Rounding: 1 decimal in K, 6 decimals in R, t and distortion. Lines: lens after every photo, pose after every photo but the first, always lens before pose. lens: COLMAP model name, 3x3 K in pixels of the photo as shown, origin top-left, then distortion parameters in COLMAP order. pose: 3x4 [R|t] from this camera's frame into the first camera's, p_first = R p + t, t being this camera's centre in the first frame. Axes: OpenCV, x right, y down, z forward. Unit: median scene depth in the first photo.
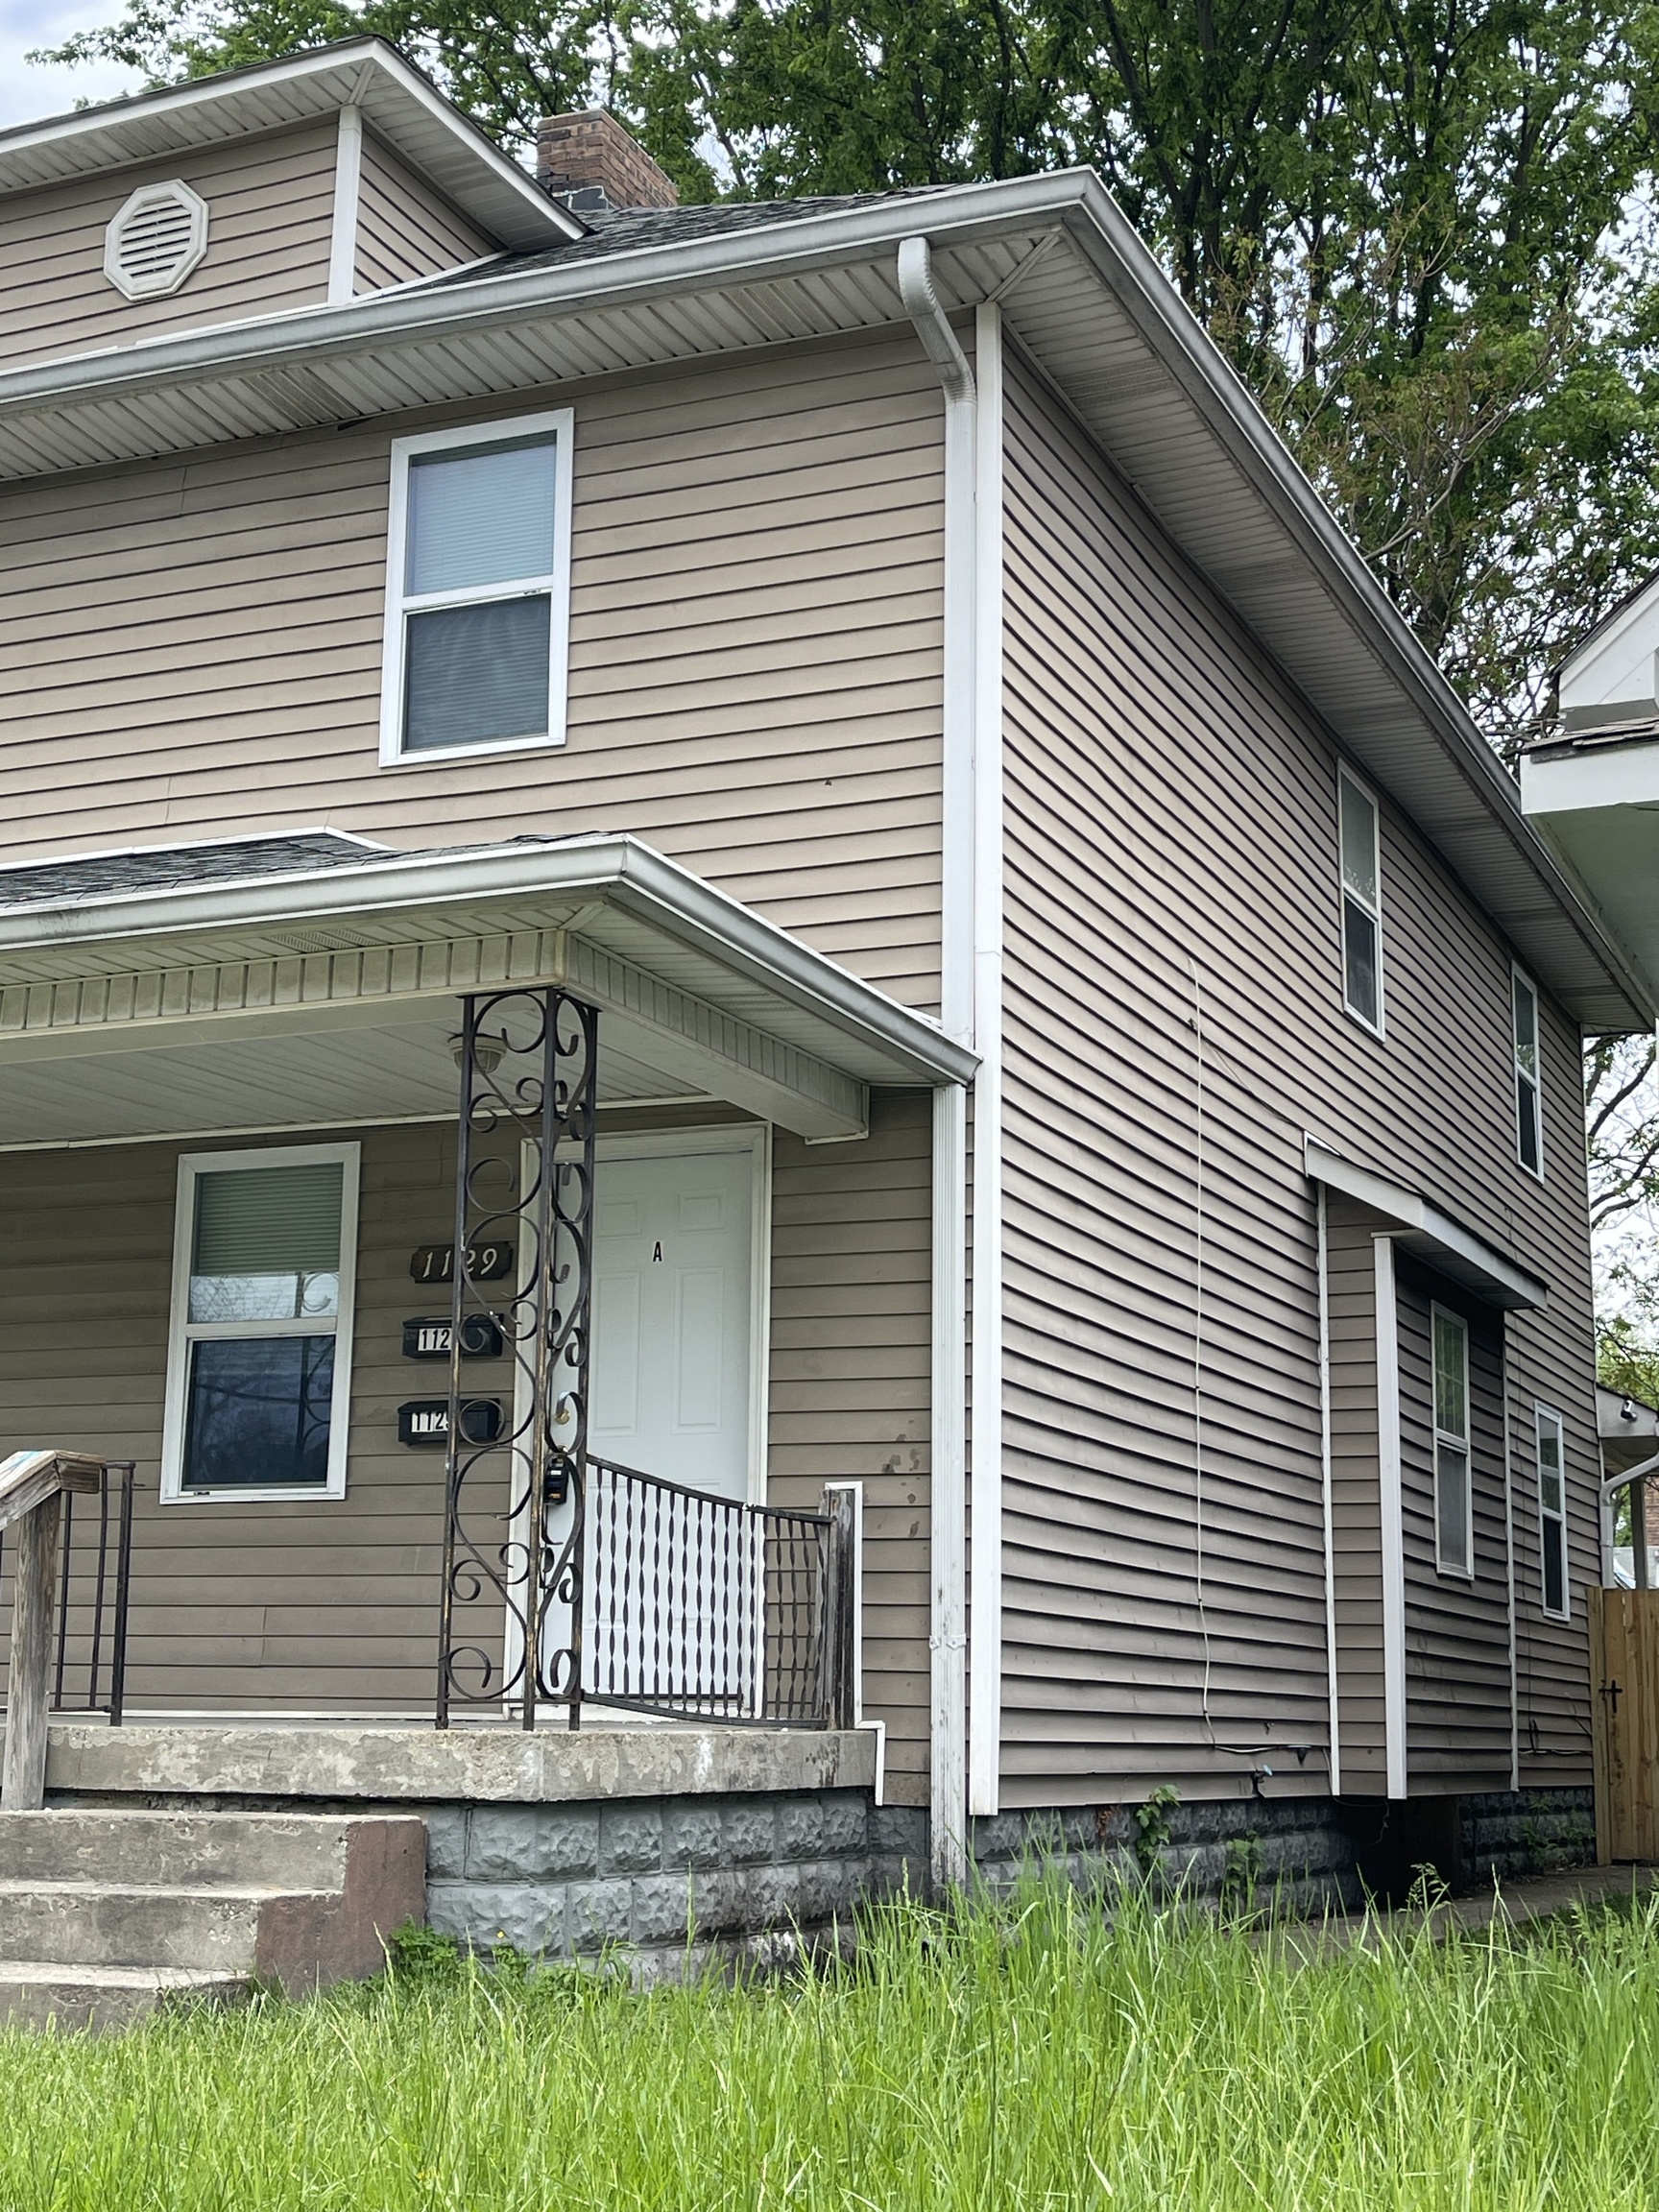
lens RADIAL K [[2981.3, 0, 831.4], [0, 2981.3, 1105.4], [0, 0, 1]] dist [0.072322, 0.000000]
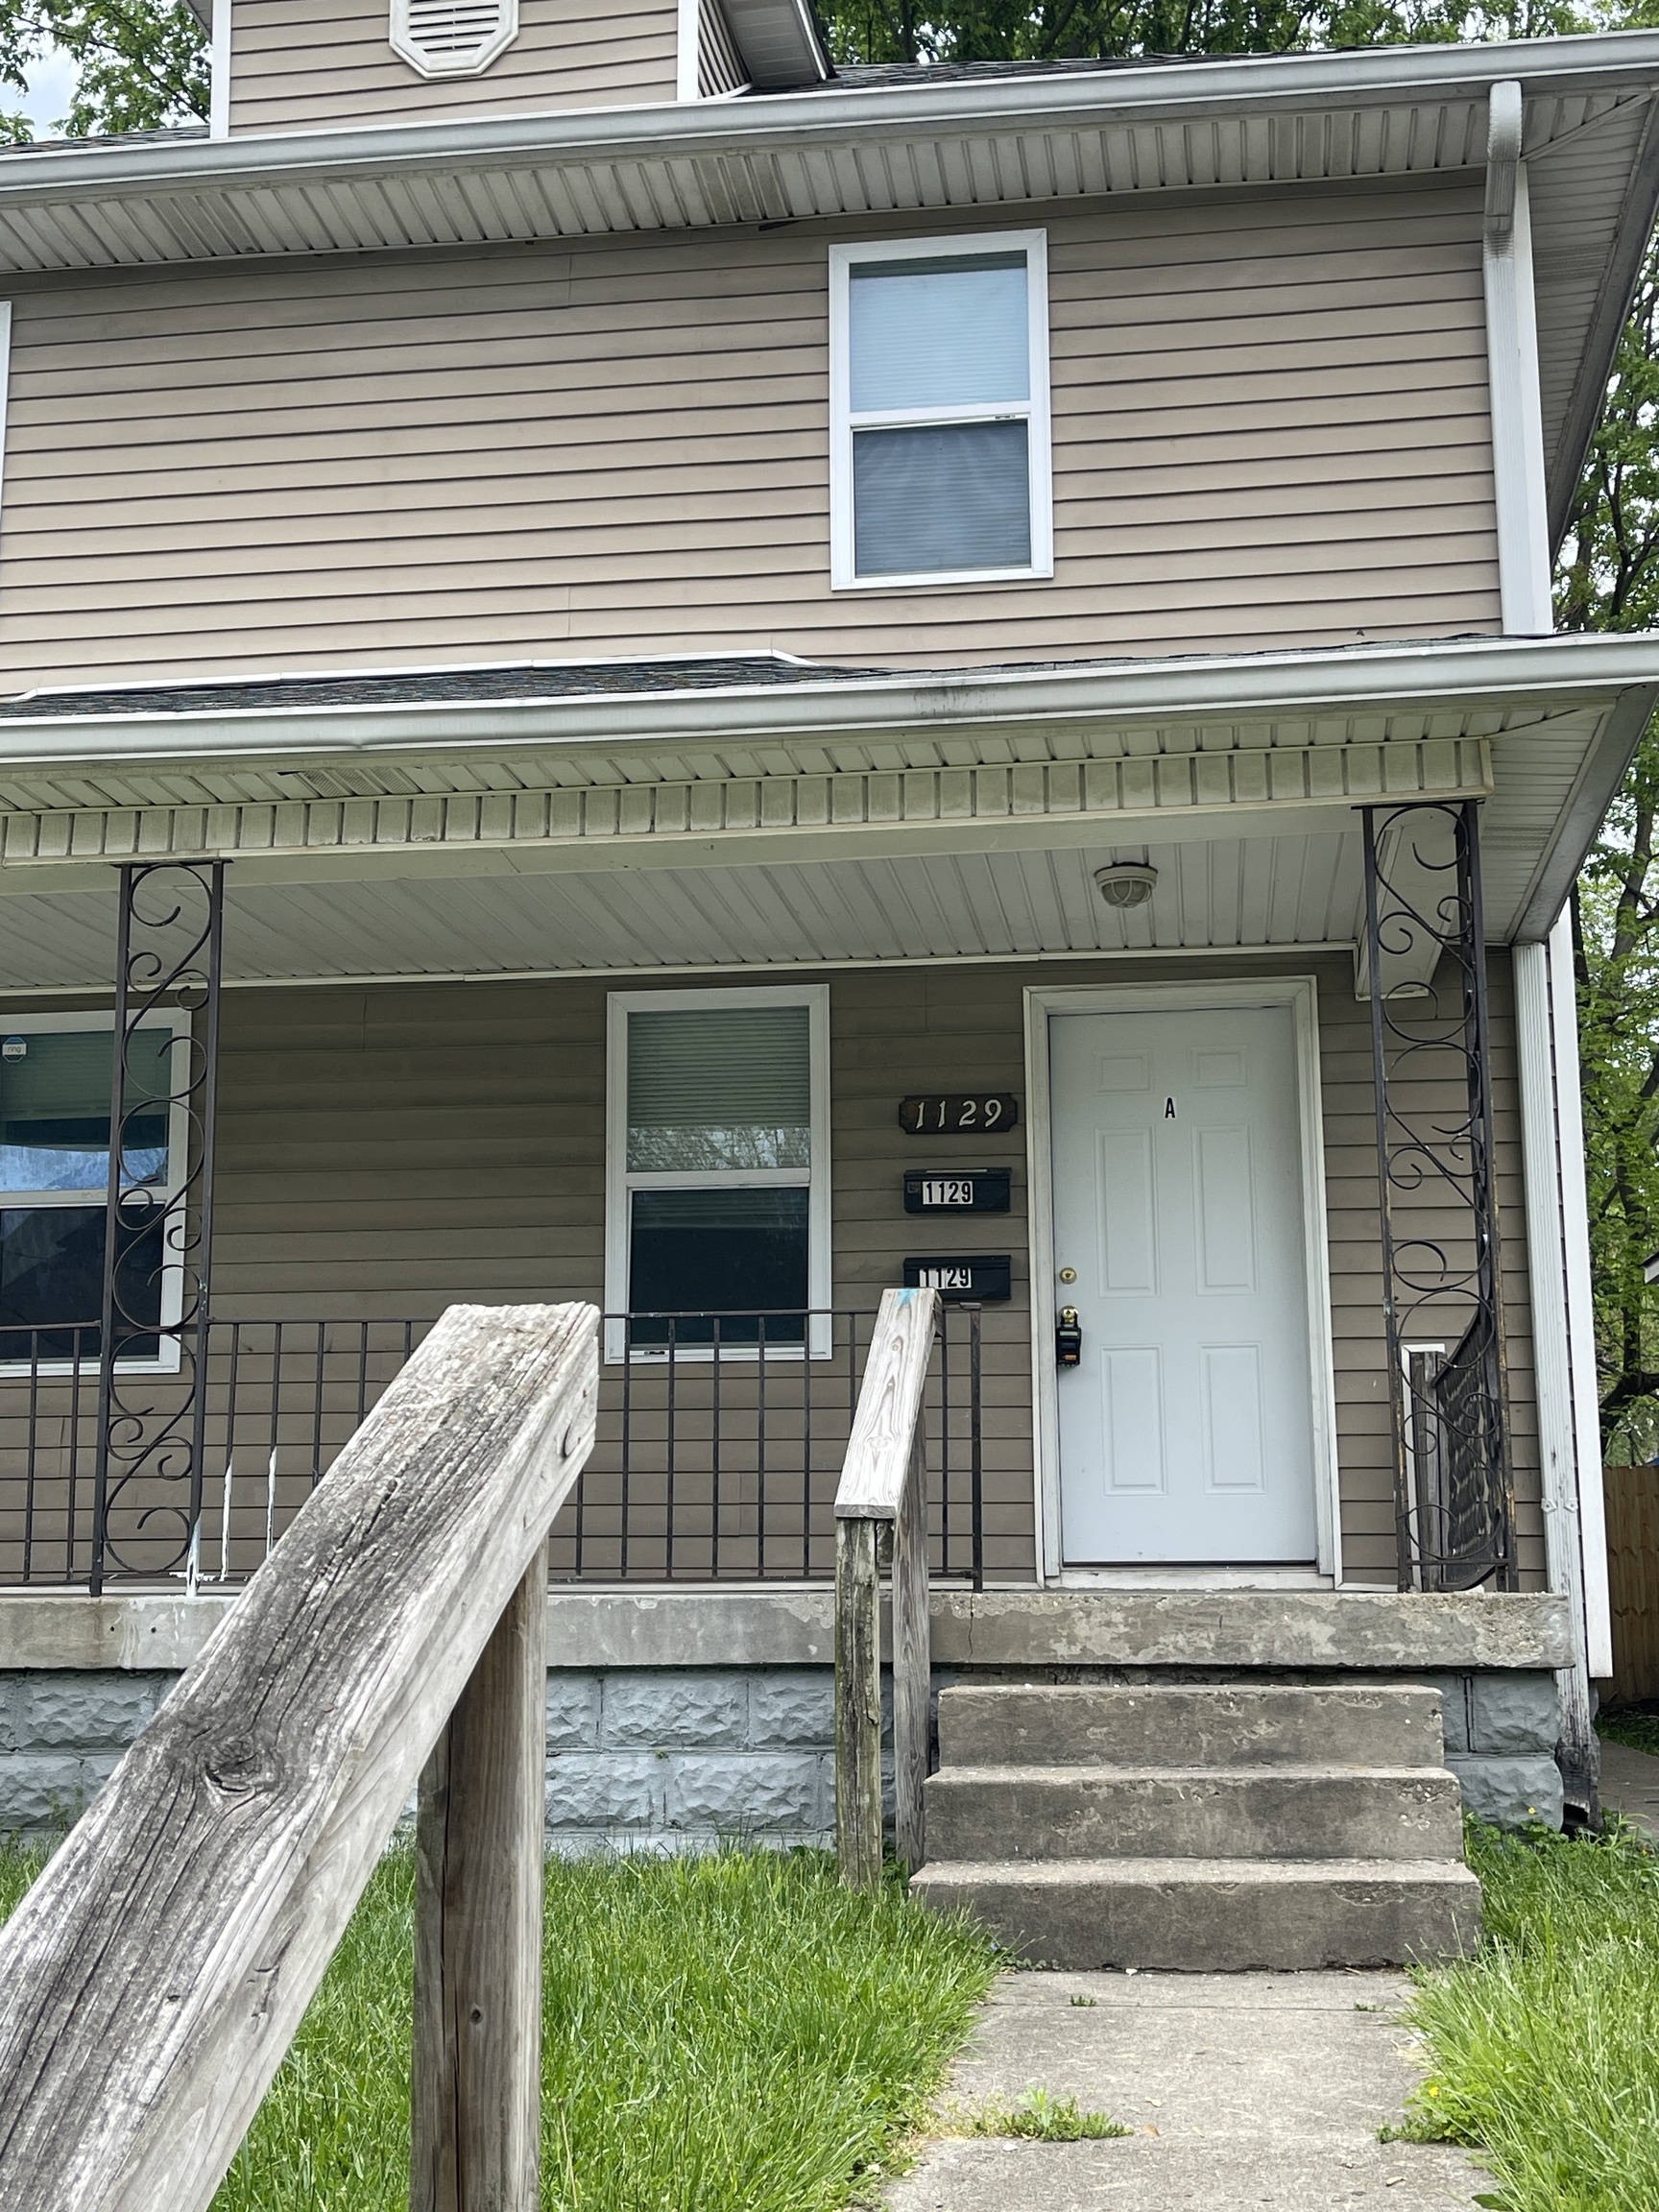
lens RADIAL K [[2683.2, 0, 817.4], [0, 2683.2, 1115.2], [0, 0, 1]] dist [0.047846, 0.000000]
pose [[0.963849, 0.028216, 0.264952, -0.398109], [-0.034891, 0.999181, 0.020517, 0.037578], [-0.264155, -0.029020, 0.964043, 0.187181]]
